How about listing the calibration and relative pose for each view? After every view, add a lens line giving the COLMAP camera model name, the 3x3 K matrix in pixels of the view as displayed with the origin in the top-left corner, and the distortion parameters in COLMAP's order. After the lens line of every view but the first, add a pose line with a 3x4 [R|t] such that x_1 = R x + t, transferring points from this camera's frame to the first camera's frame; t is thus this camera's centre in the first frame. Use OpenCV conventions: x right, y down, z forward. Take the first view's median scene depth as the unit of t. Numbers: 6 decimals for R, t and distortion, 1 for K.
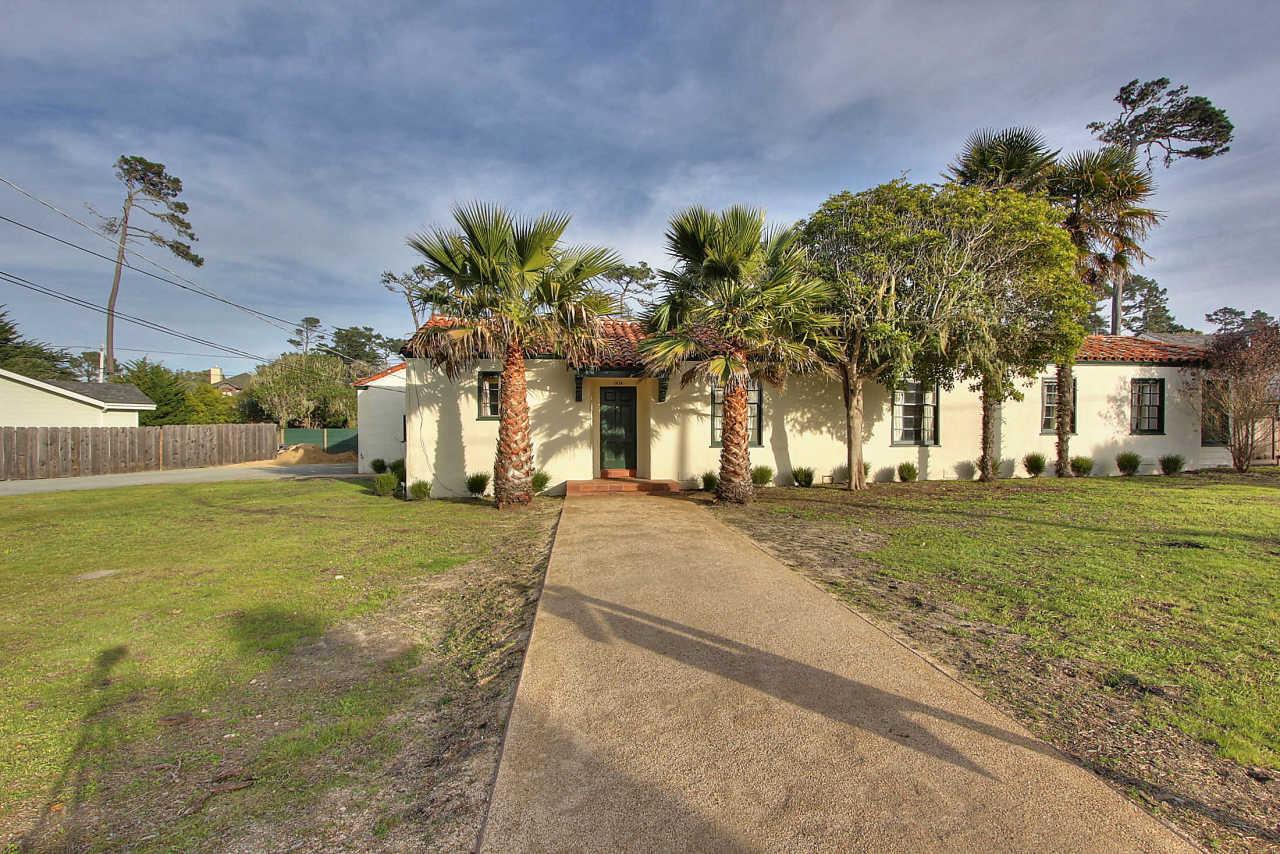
lens RADIAL K [[631.6, 0, 638.2], [0, 631.6, 425.7], [0, 0, 1]] dist [-0.010807, 0.000767]
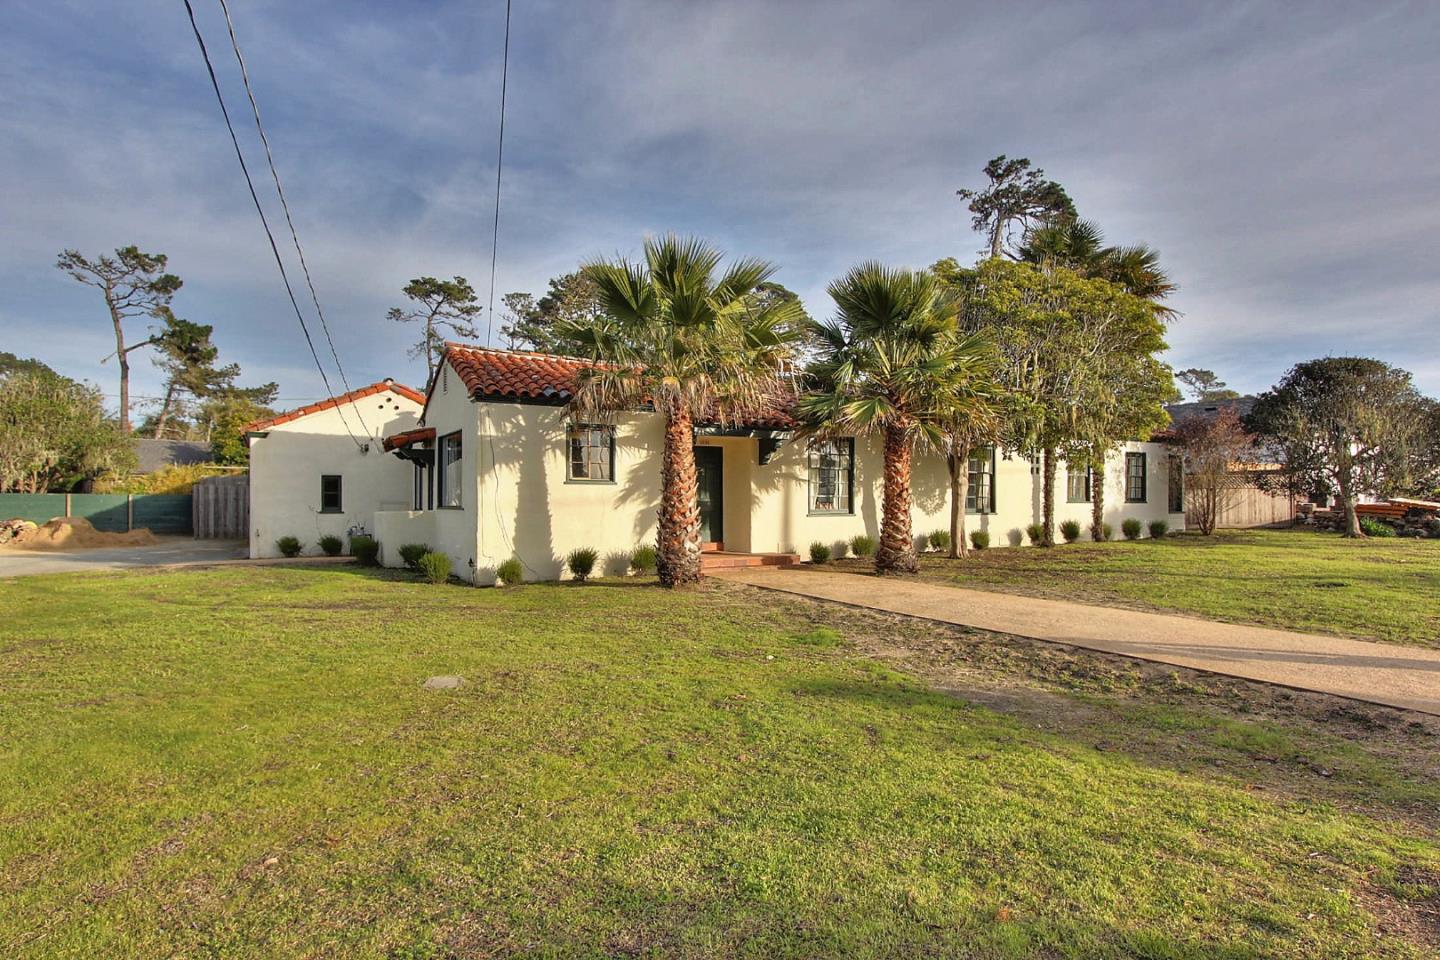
lens RADIAL K [[800.9, 0, 718.0], [0, 800.9, 488.5], [0, 0, 1]] dist [-0.013594, 0.000804]
pose [[0.919063, 0.008842, 0.394012, -0.440005], [-0.005620, 0.999941, -0.009330, 0.006563], [-0.394071, 0.006361, 0.919058, -0.009297]]
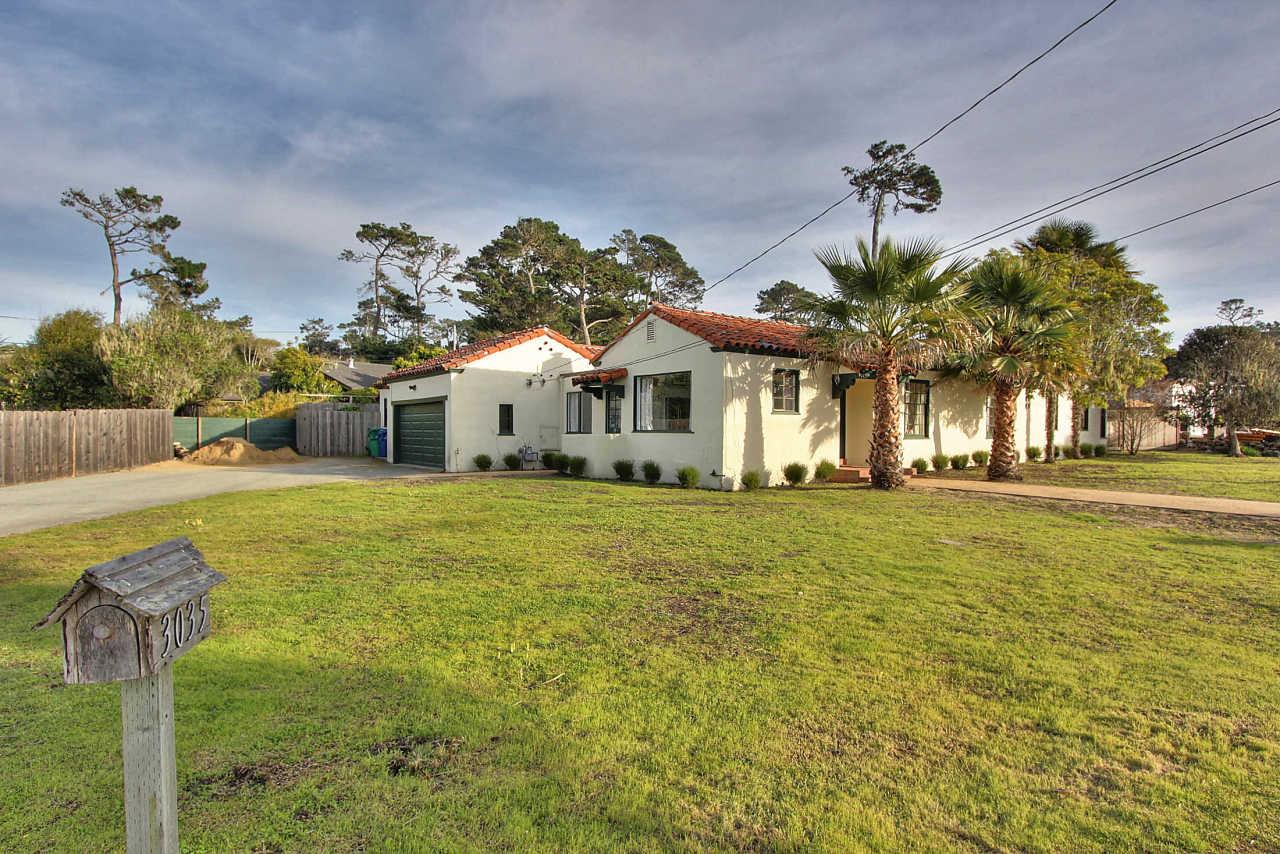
lens RADIAL K [[711.9, 0, 646.9], [0, 711.9, 431.0], [0, 0, 1]] dist [-0.013594, 0.000804]
pose [[0.868752, 0.004880, 0.495224, -0.946756], [-0.012538, 0.999848, 0.012142, 0.008793], [-0.495089, -0.016758, 0.868681, 0.061601]]
